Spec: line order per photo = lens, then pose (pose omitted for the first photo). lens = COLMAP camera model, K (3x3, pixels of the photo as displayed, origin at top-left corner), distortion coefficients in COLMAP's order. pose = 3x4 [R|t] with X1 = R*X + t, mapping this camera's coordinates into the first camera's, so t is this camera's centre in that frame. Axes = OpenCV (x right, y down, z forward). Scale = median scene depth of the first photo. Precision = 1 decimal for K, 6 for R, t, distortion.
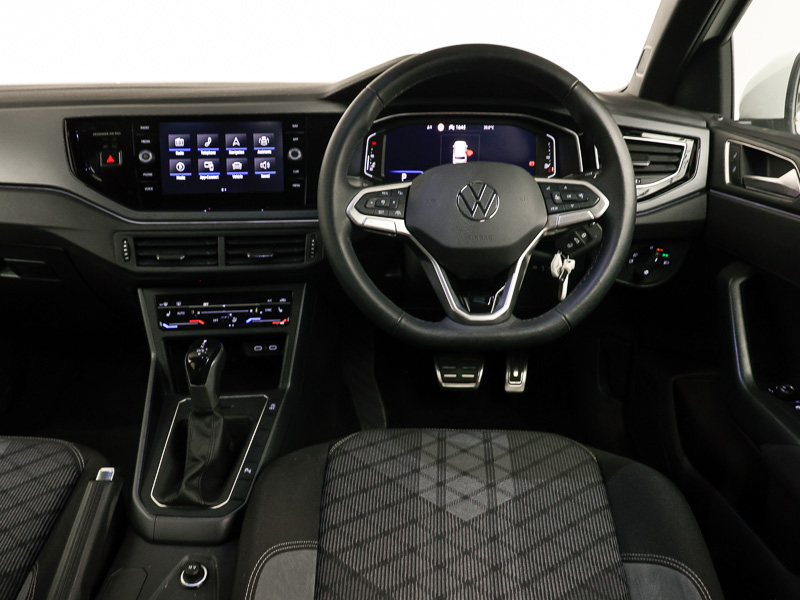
lens RADIAL K [[628.8, 0, 400.0], [0, 628.8, 300.0], [0, 0, 1]] dist [0.004611, -0.002253]
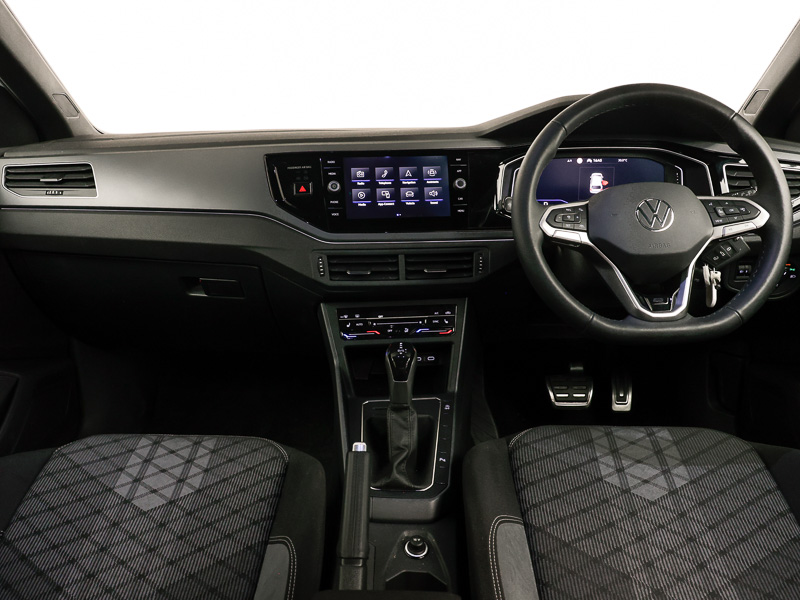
lens RADIAL K [[628.8, 0, 400.0], [0, 628.8, 300.0], [0, 0, 1]] dist [0.004611, -0.002253]
pose [[0.999901, -0.008760, -0.011006, -0.282392], [0.007710, 0.995724, -0.092052, 0.086521], [0.011765, 0.091958, 0.995693, -0.120345]]
